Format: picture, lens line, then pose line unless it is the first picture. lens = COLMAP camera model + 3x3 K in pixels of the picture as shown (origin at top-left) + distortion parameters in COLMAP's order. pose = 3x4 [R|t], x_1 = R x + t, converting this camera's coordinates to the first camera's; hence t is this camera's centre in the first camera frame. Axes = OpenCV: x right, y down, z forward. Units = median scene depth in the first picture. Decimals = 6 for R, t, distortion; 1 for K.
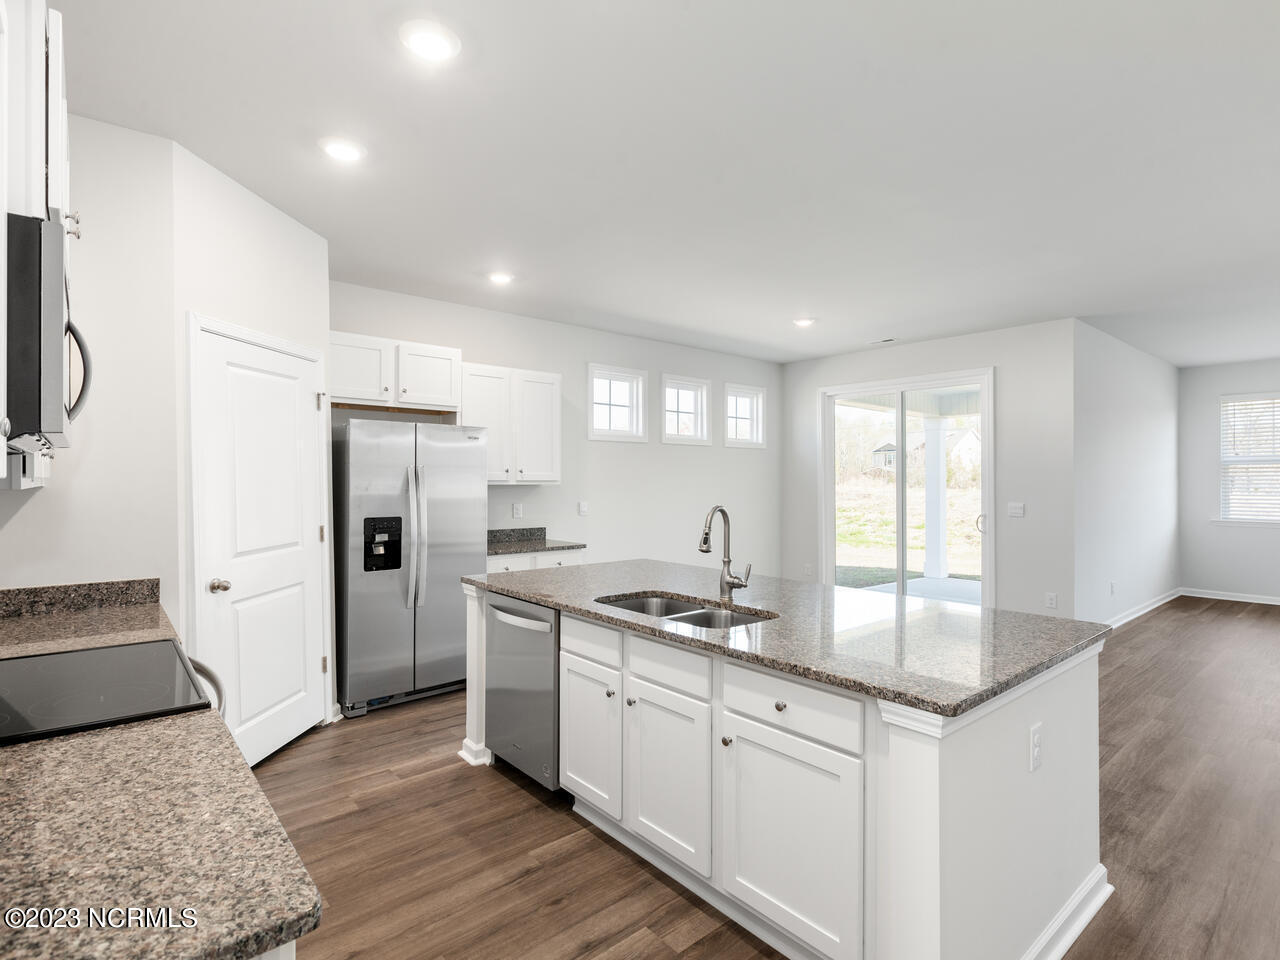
lens RADIAL K [[642.0, 0, 651.8], [0, 642.0, 485.6], [0, 0, 1]] dist [0.001778, -0.001996]
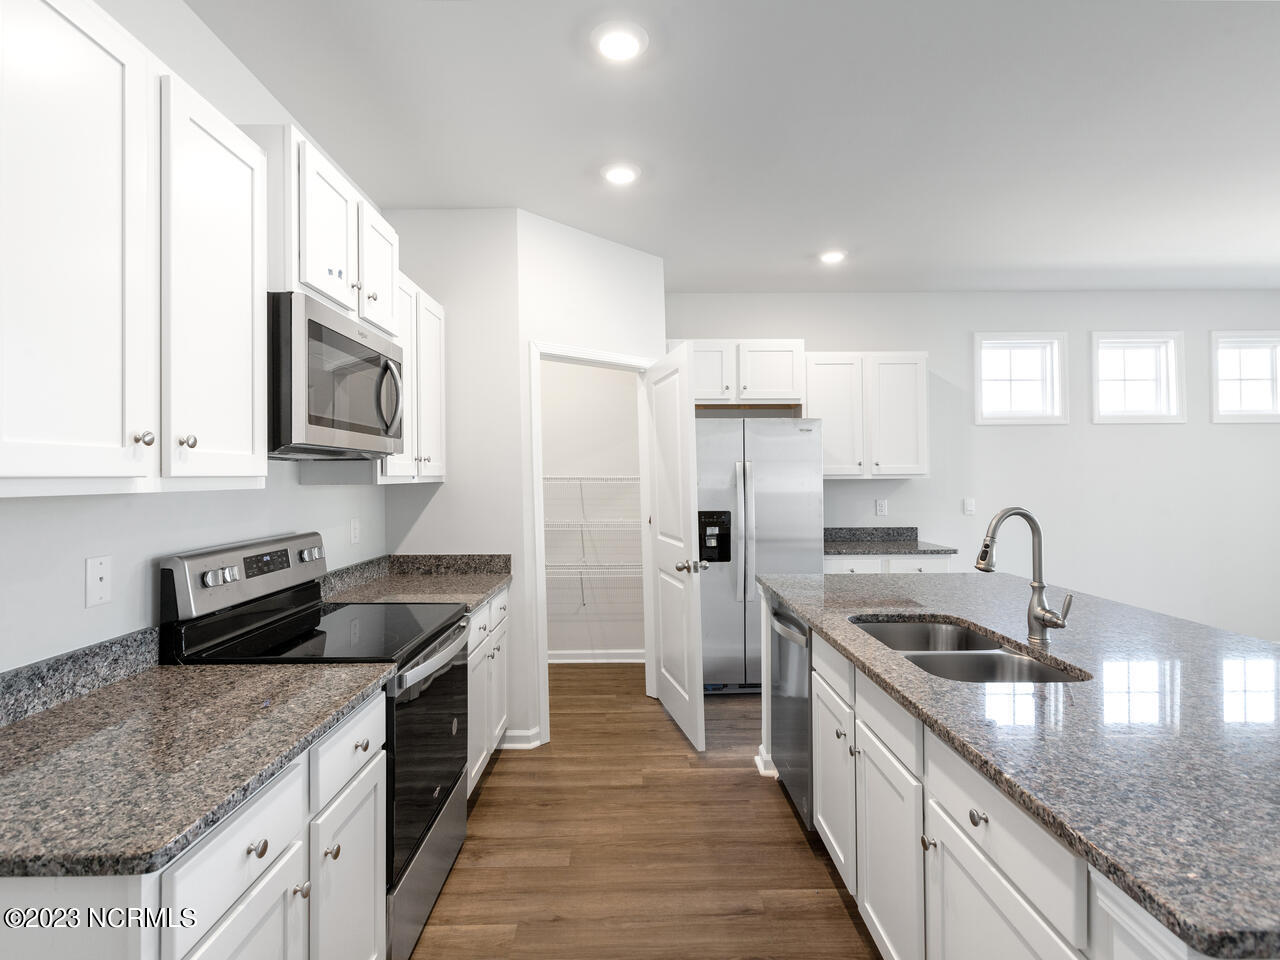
lens RADIAL K [[642.0, 0, 640.4], [0, 642.0, 473.3], [0, 0, 1]] dist [0.001778, -0.001996]
pose [[0.767642, -0.010540, -0.640793, 0.218581], [0.003705, 0.999921, -0.012008, 0.000624], [0.640869, 0.006844, 0.767620, 0.170463]]
